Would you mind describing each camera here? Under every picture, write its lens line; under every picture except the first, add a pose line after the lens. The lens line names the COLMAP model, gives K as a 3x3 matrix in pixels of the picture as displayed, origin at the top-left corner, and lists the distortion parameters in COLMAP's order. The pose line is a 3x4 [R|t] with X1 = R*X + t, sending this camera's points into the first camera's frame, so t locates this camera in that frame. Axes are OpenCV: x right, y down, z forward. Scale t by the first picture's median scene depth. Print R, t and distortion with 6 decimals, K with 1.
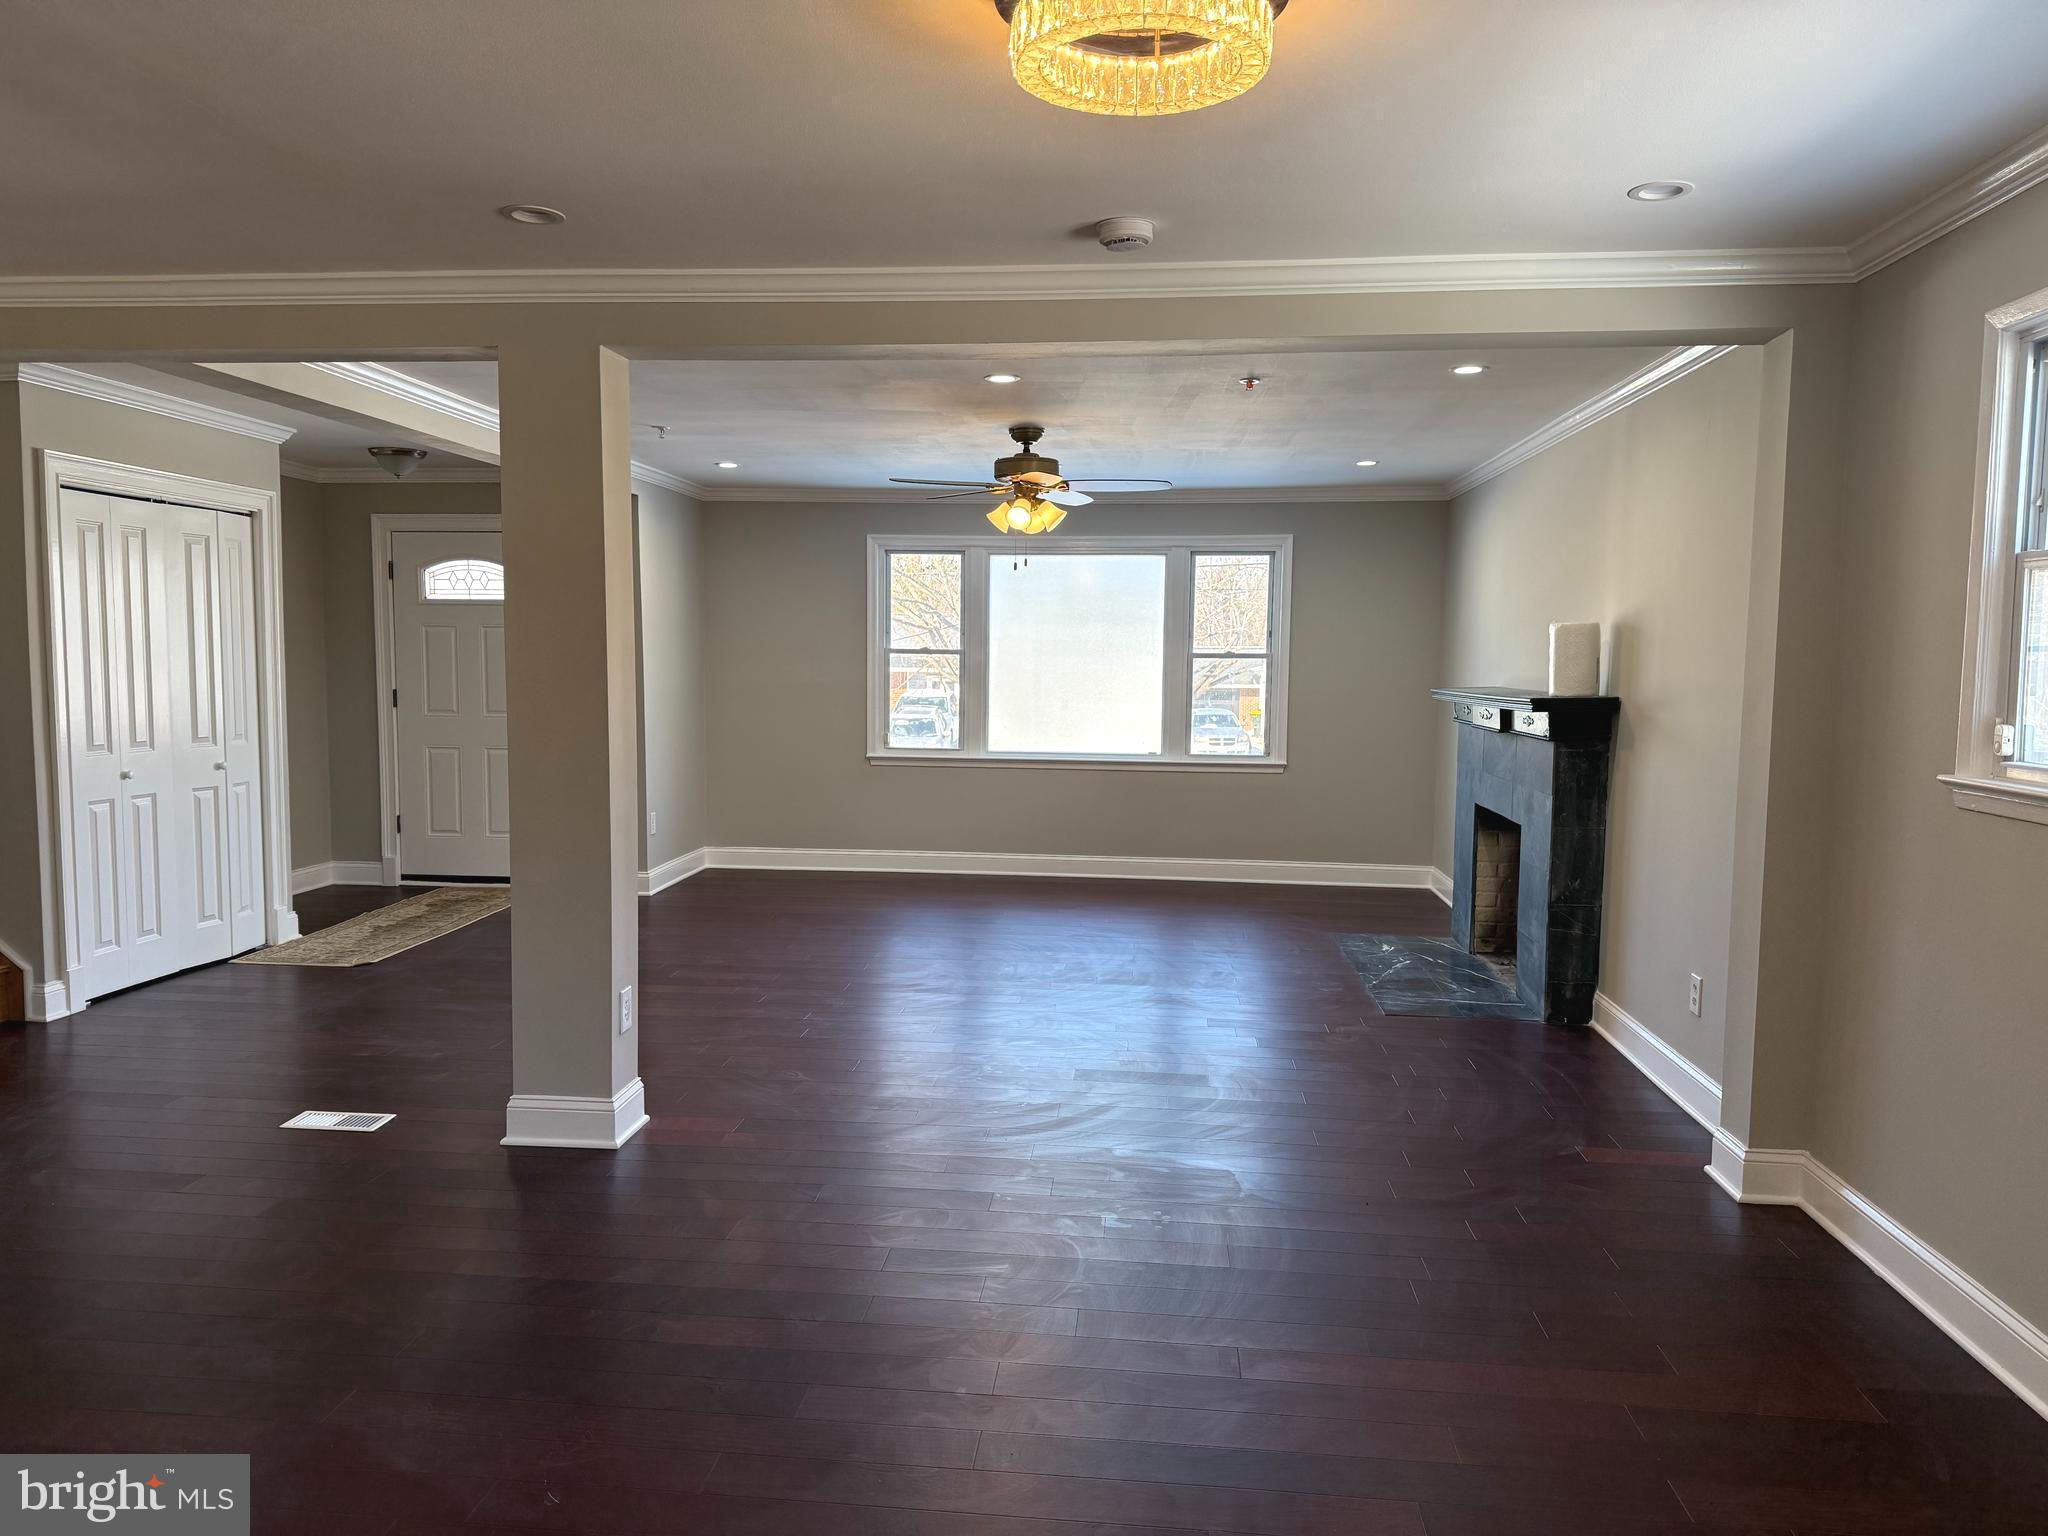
lens RADIAL K [[1391.1, 0, 1024.0], [0, 1391.1, 768.0], [0, 0, 1]] dist [-0.120735, -0.001079]
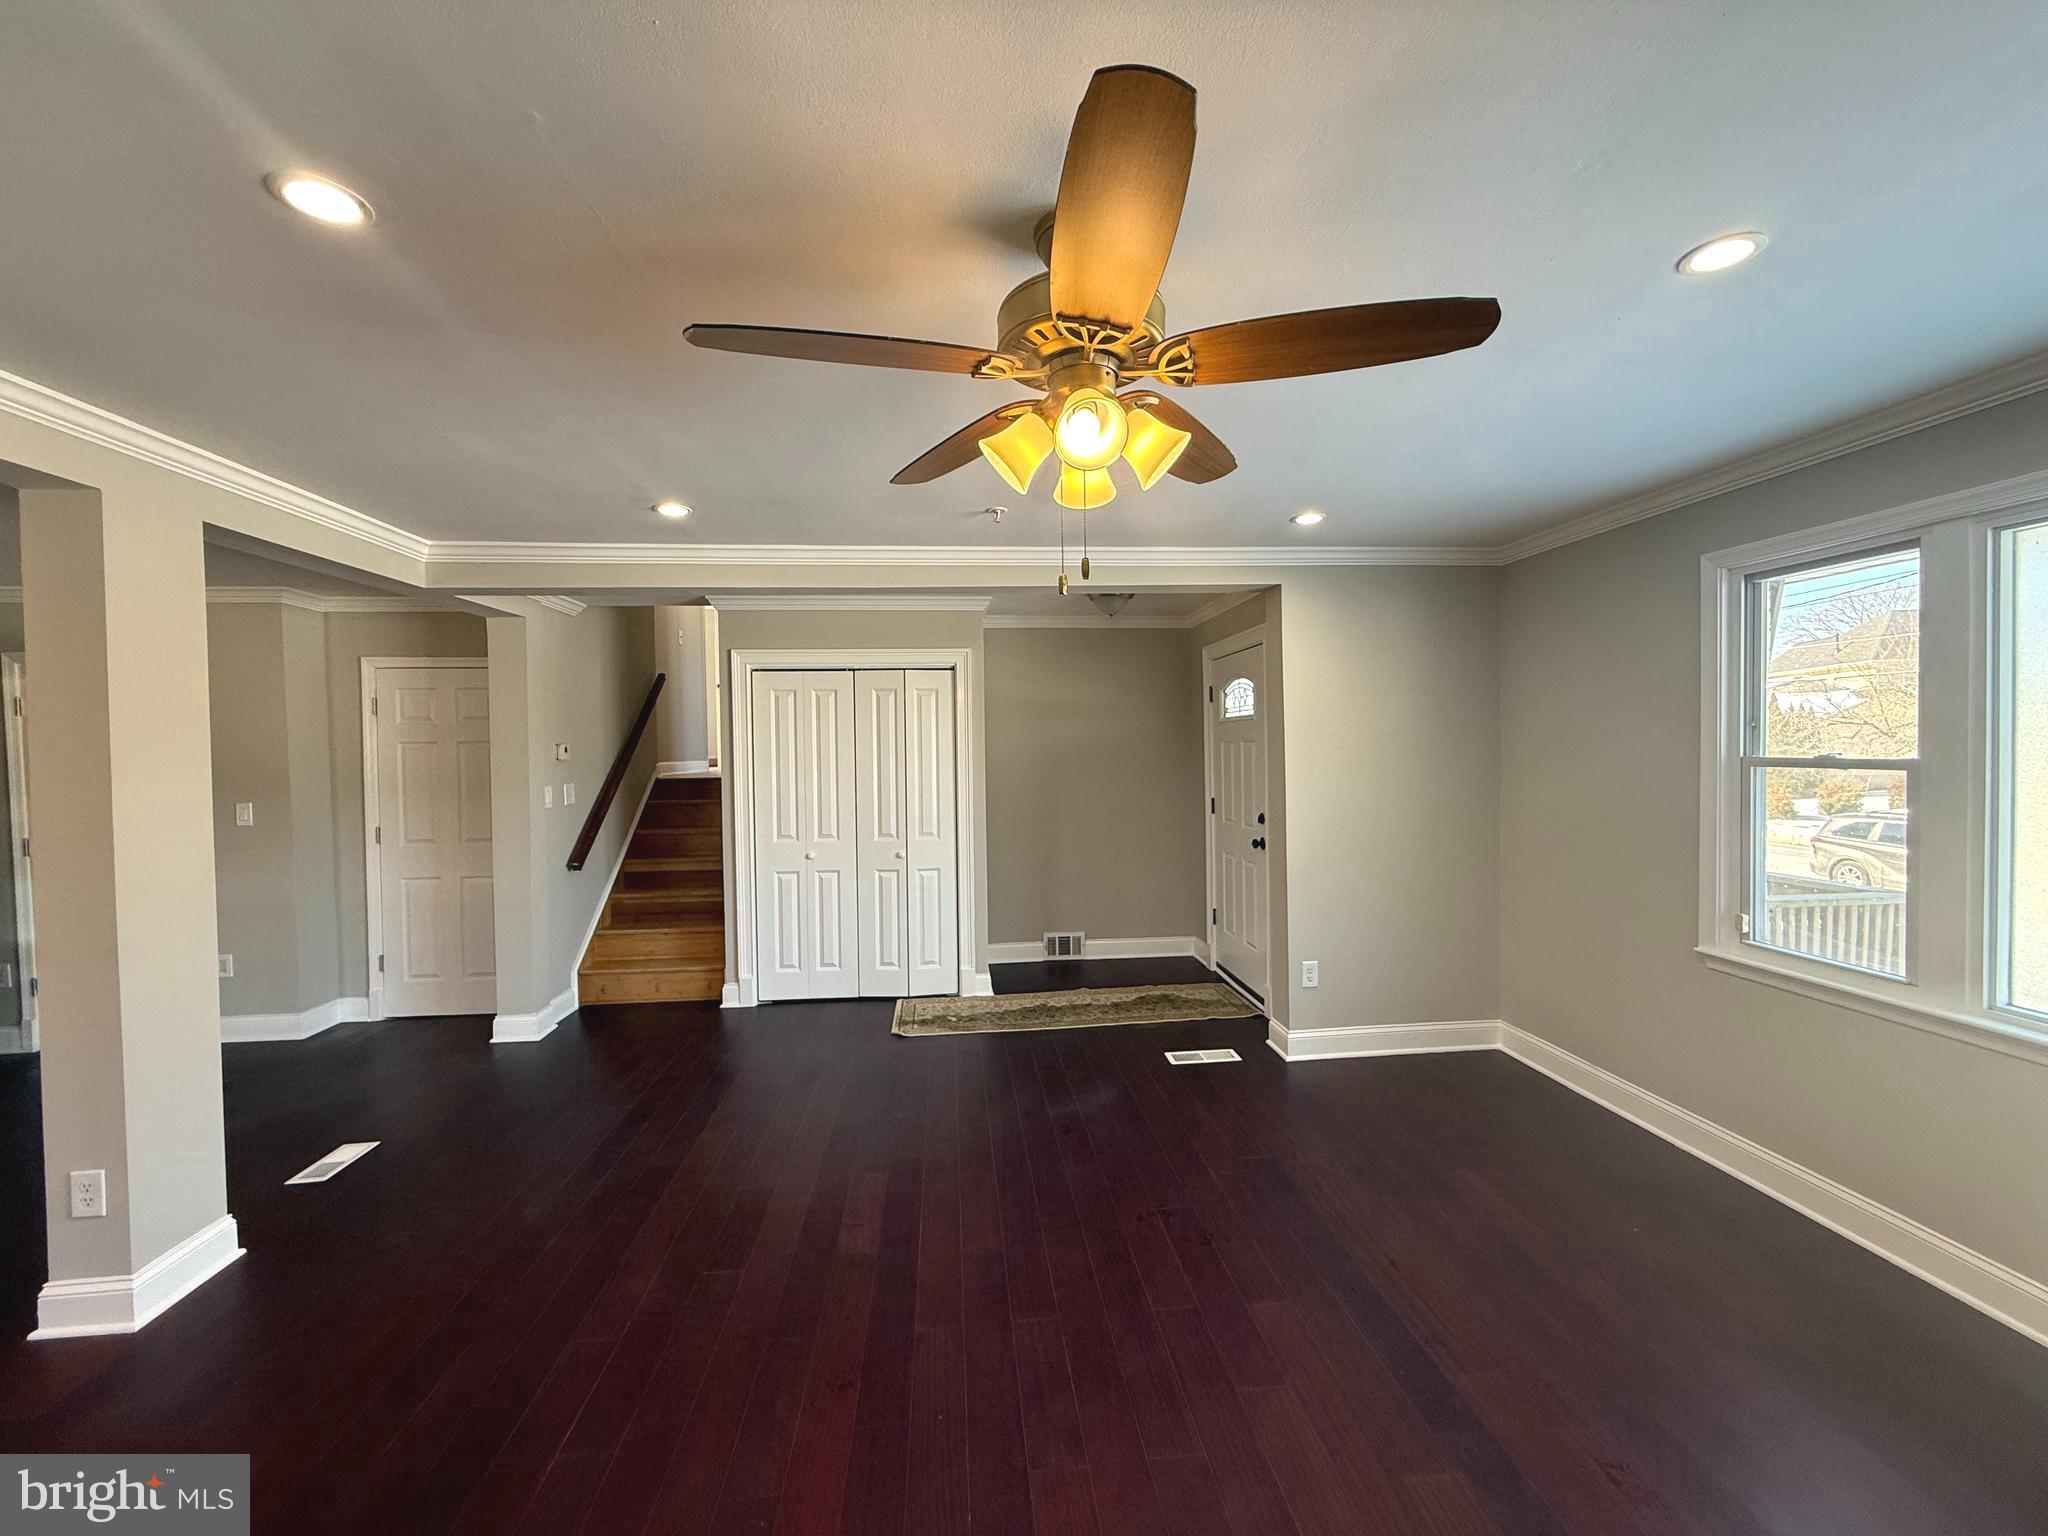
lens RADIAL K [[792.3, 0, 1024.0], [0, 792.3, 768.0], [0, 0, 1]] dist [-0.000442, -0.000091]
pose [[0.174716, 0.003539, -0.984613, 0.200519], [-0.057049, 0.998350, -0.006534, -0.084357], [0.982965, 0.057313, 0.174629, 0.879126]]
